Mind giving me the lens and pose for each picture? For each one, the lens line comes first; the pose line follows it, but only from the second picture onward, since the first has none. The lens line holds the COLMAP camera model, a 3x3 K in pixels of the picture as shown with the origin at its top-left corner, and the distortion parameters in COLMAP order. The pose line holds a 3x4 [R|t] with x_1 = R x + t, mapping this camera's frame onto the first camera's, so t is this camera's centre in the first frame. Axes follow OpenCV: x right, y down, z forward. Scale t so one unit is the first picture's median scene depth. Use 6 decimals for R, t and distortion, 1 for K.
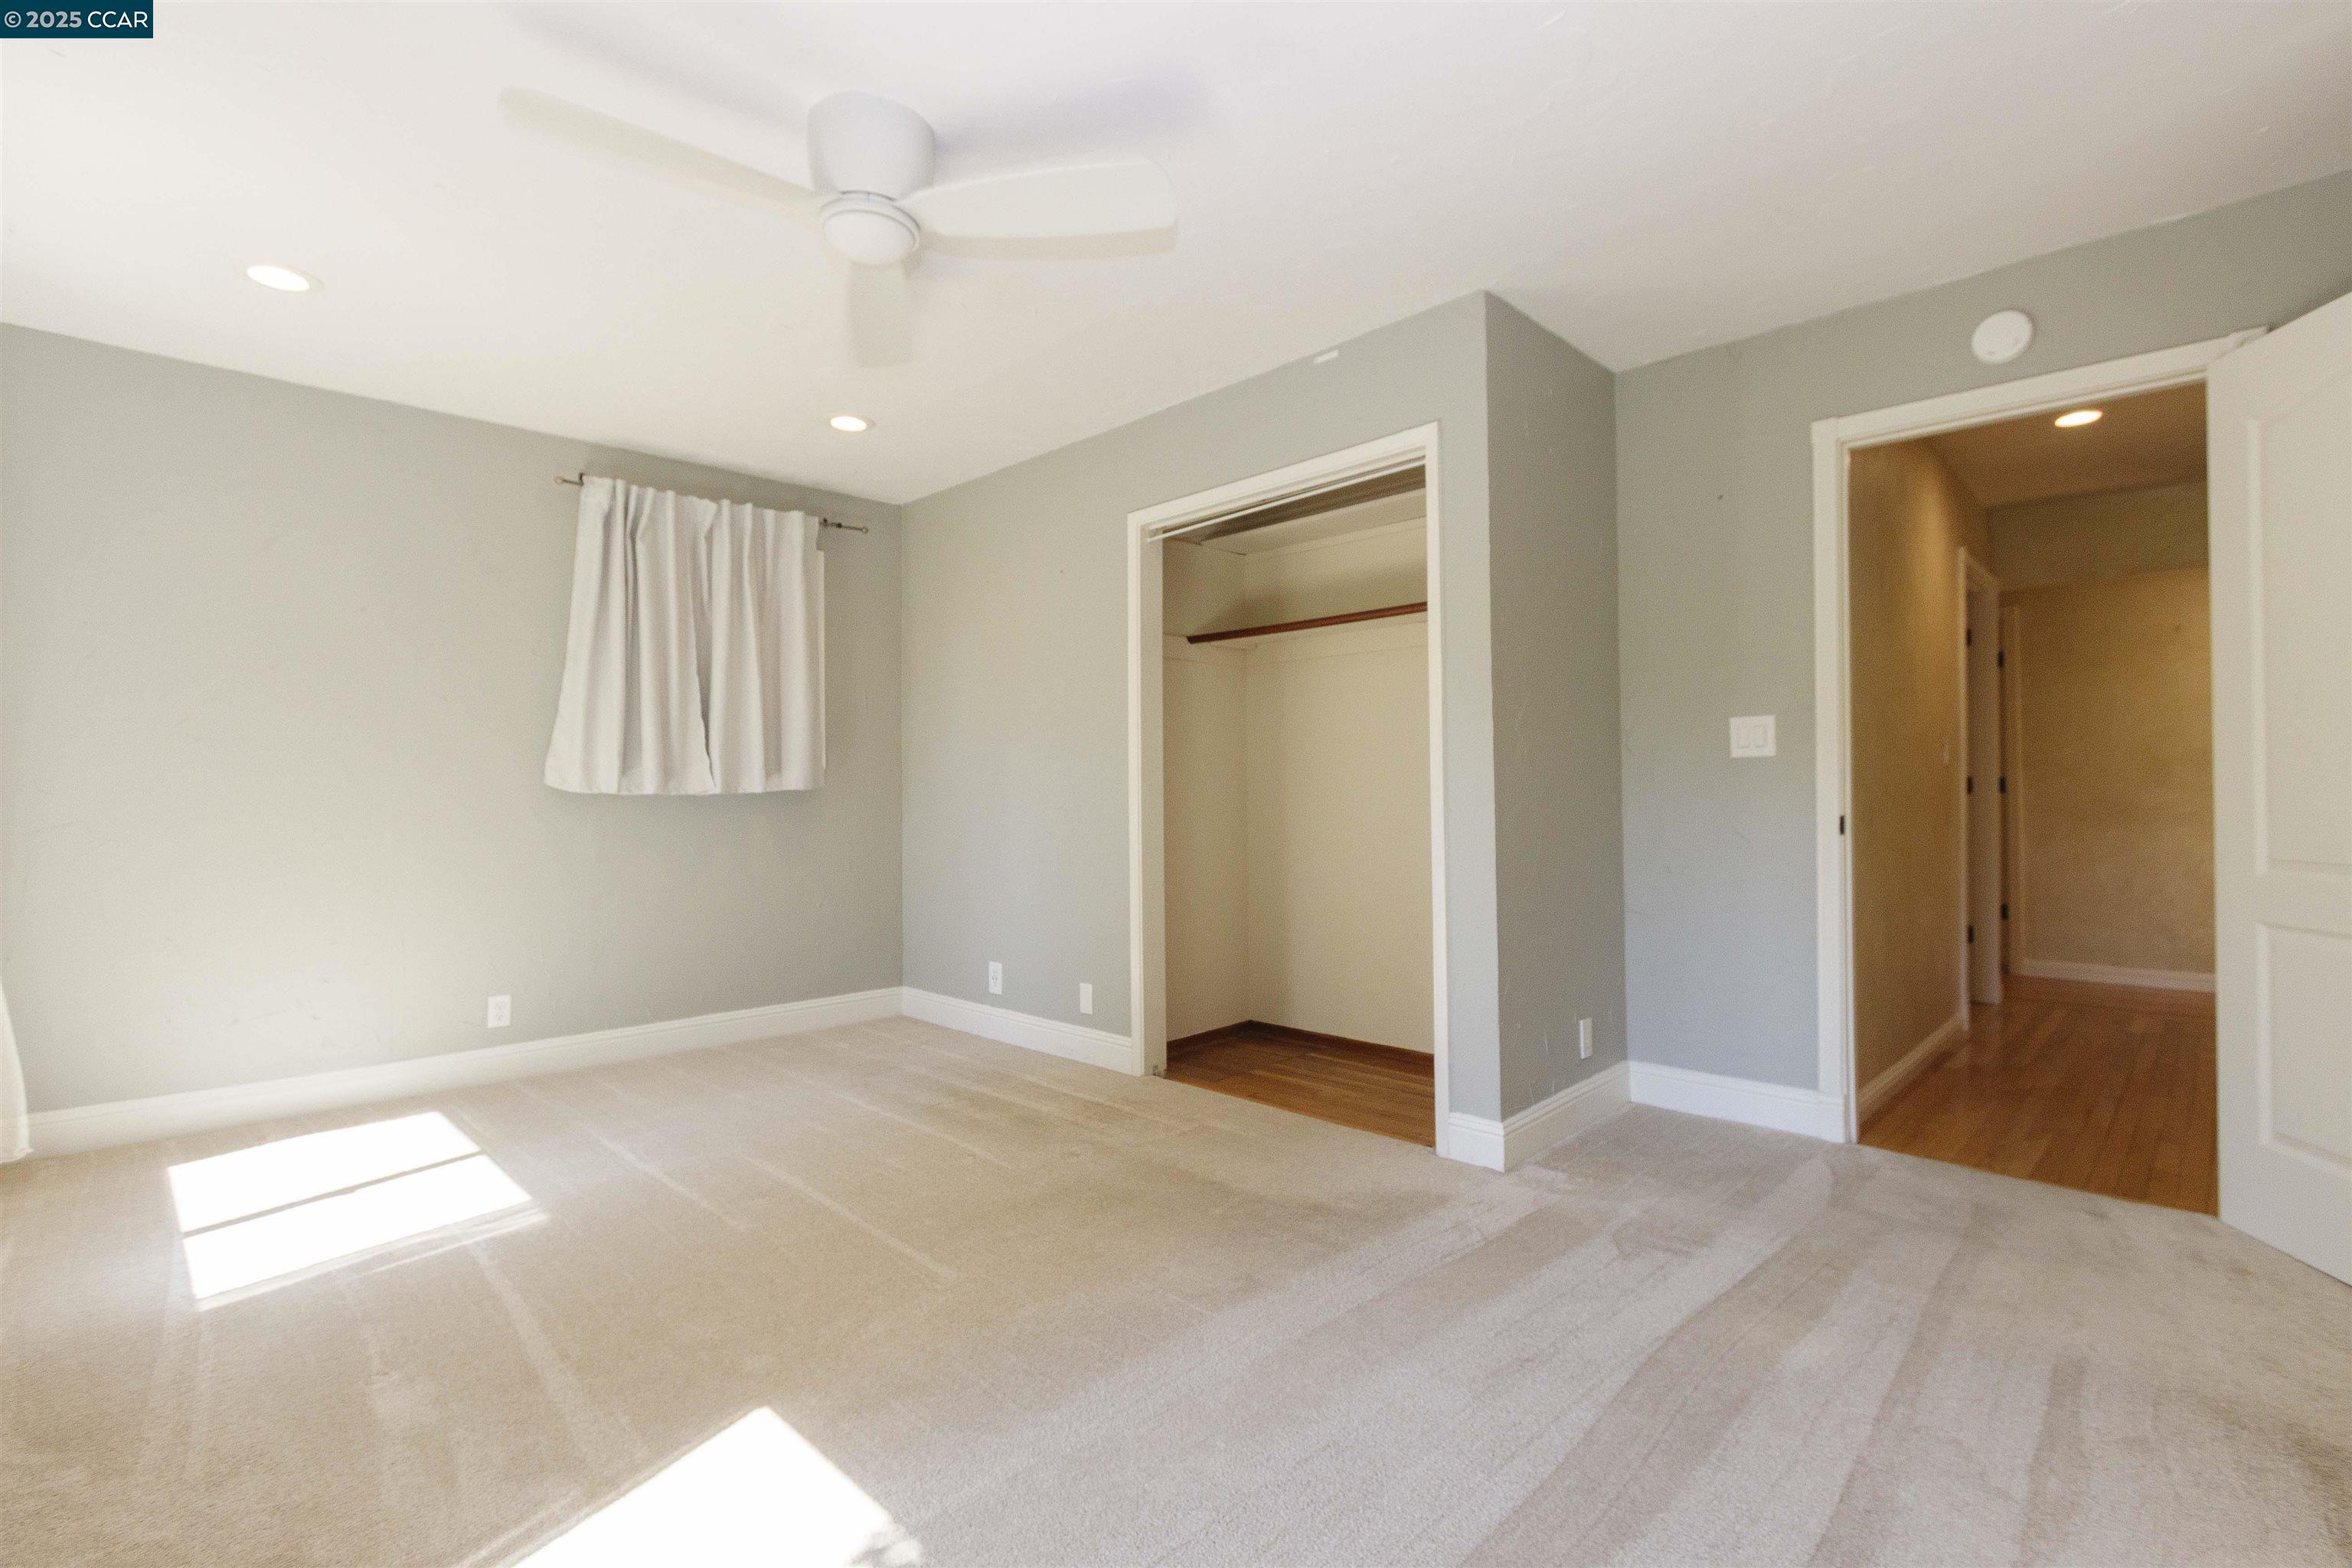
lens RADIAL K [[1060.0, 0, 1183.0], [0, 1060.0, 789.7], [0, 0, 1]] dist [0.009266, -0.001279]
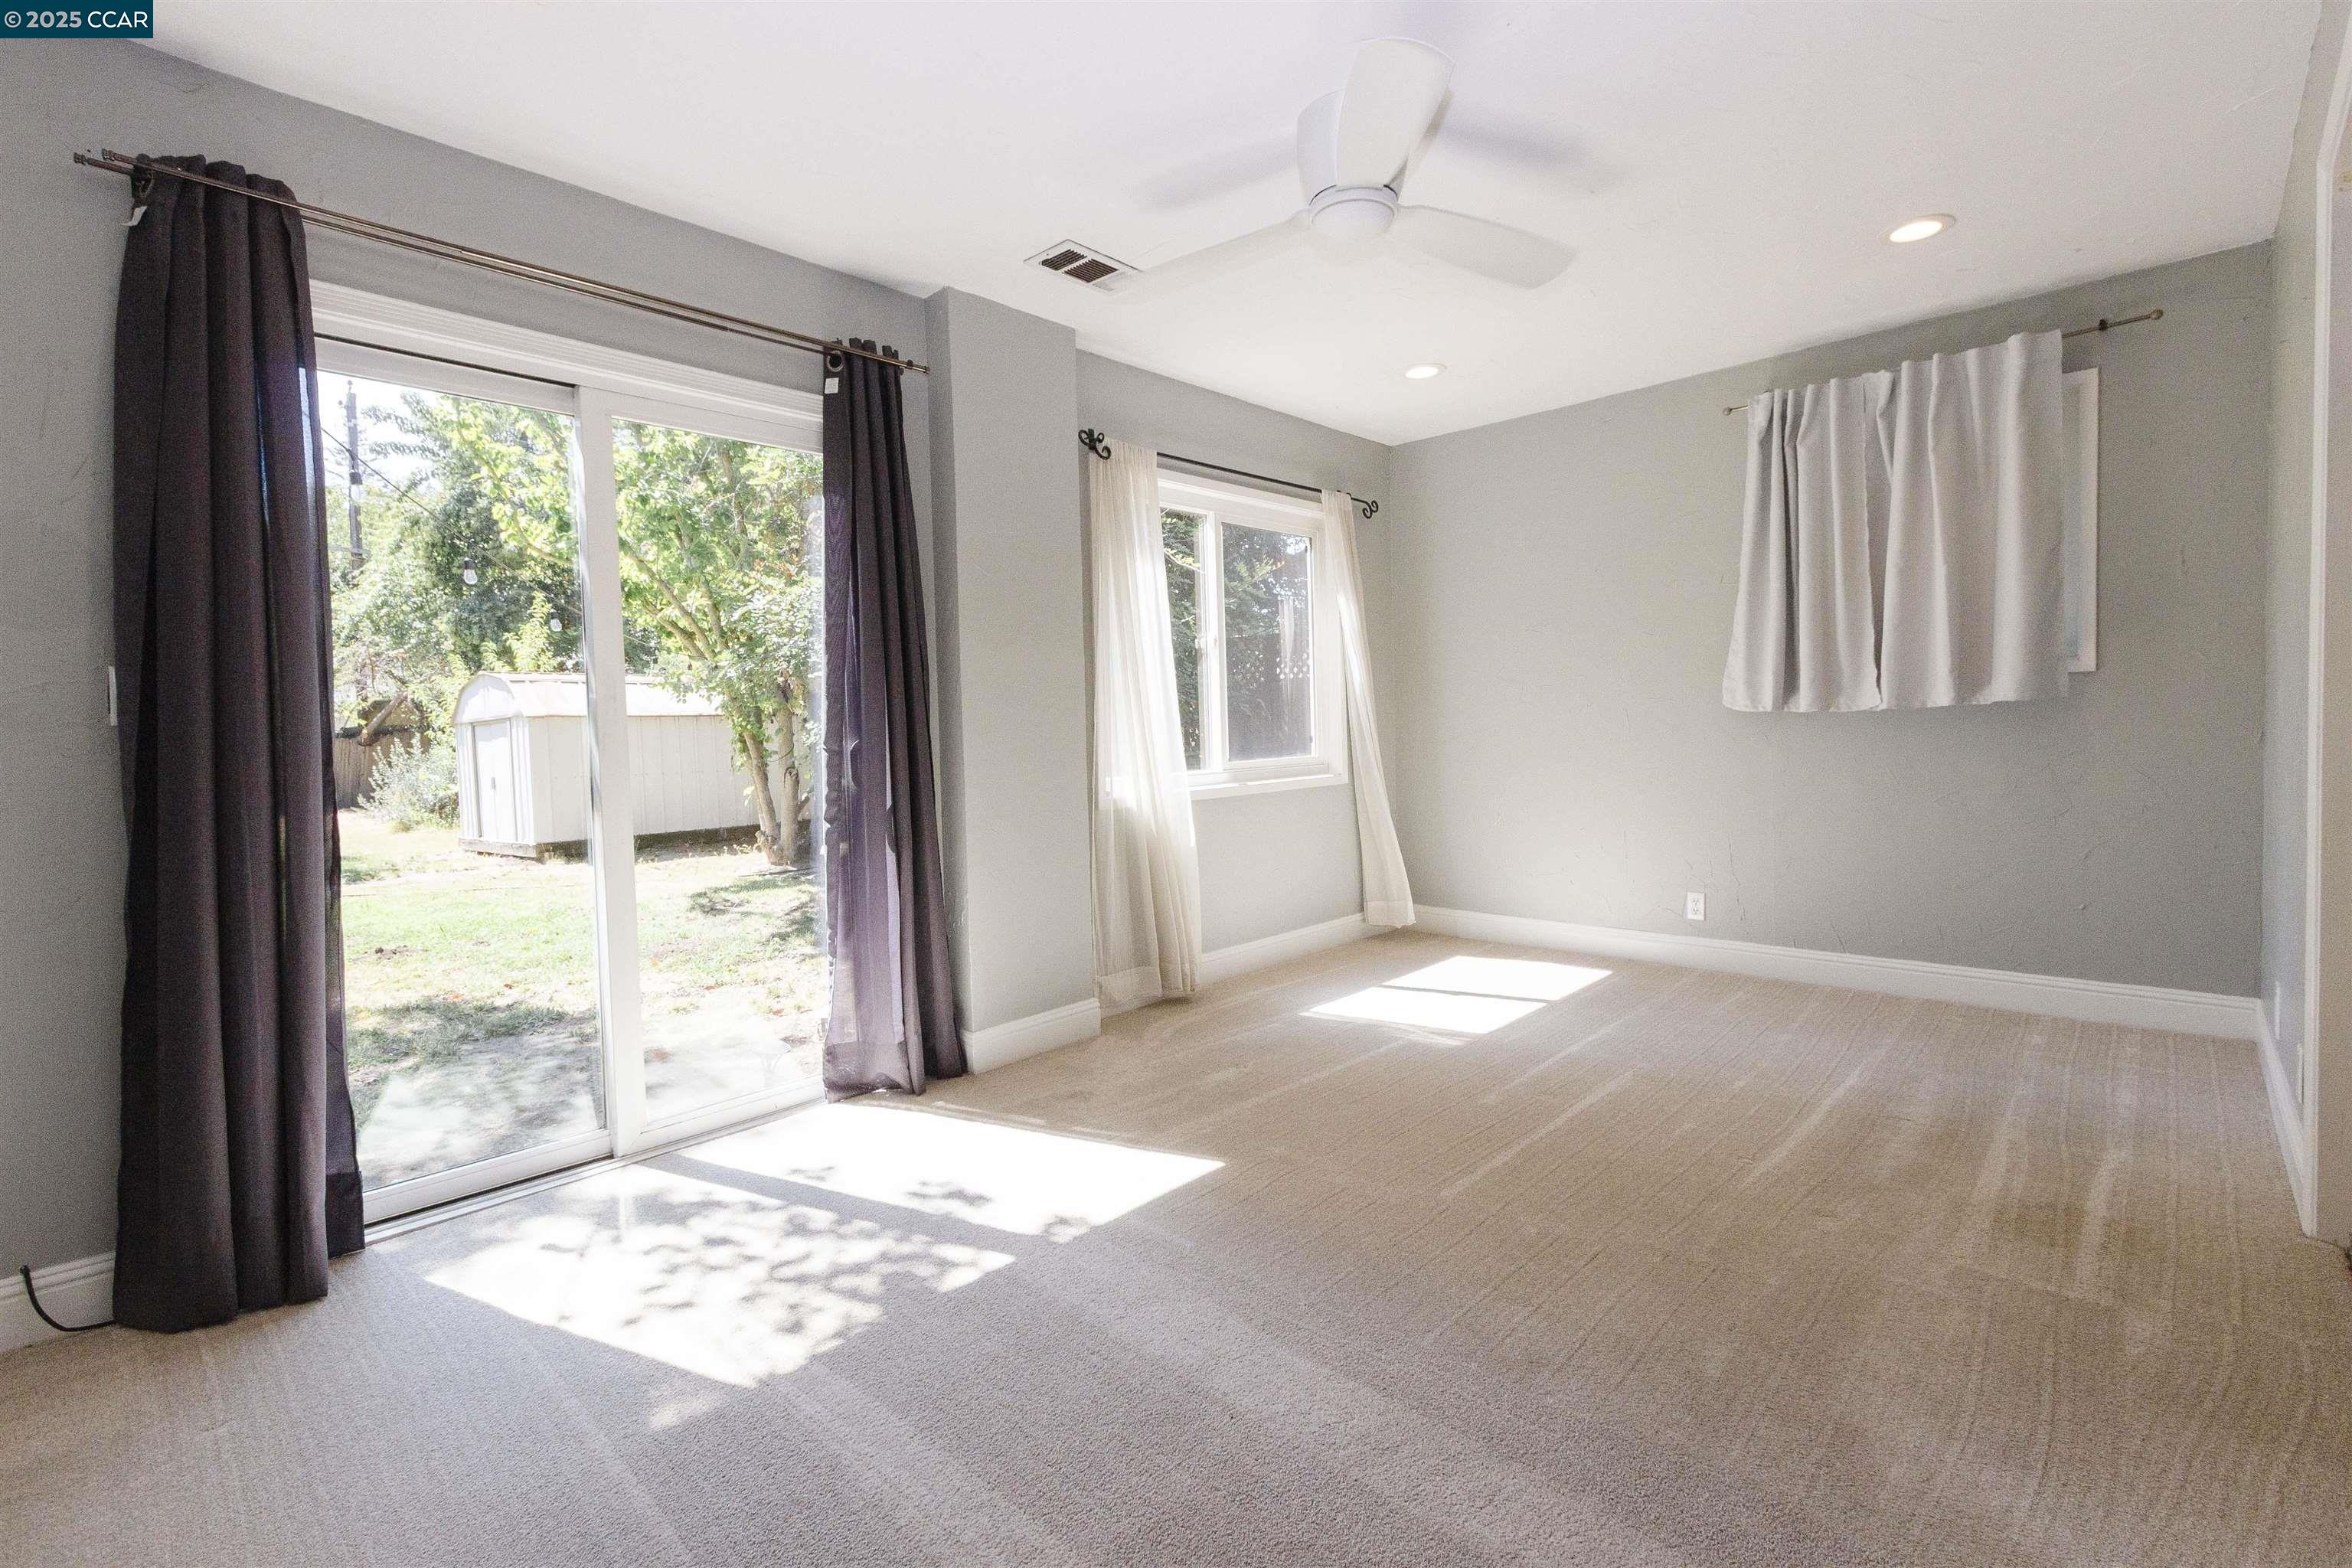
lens RADIAL K [[1060.0, 0, 1183.5], [0, 1060.0, 766.2], [0, 0, 1]] dist [0.009266, -0.001279]
pose [[0.042656, 0.039175, -0.998322, 0.448144], [0.022654, 0.998936, 0.040167, 0.002786], [0.998833, -0.024330, 0.041723, 0.419391]]
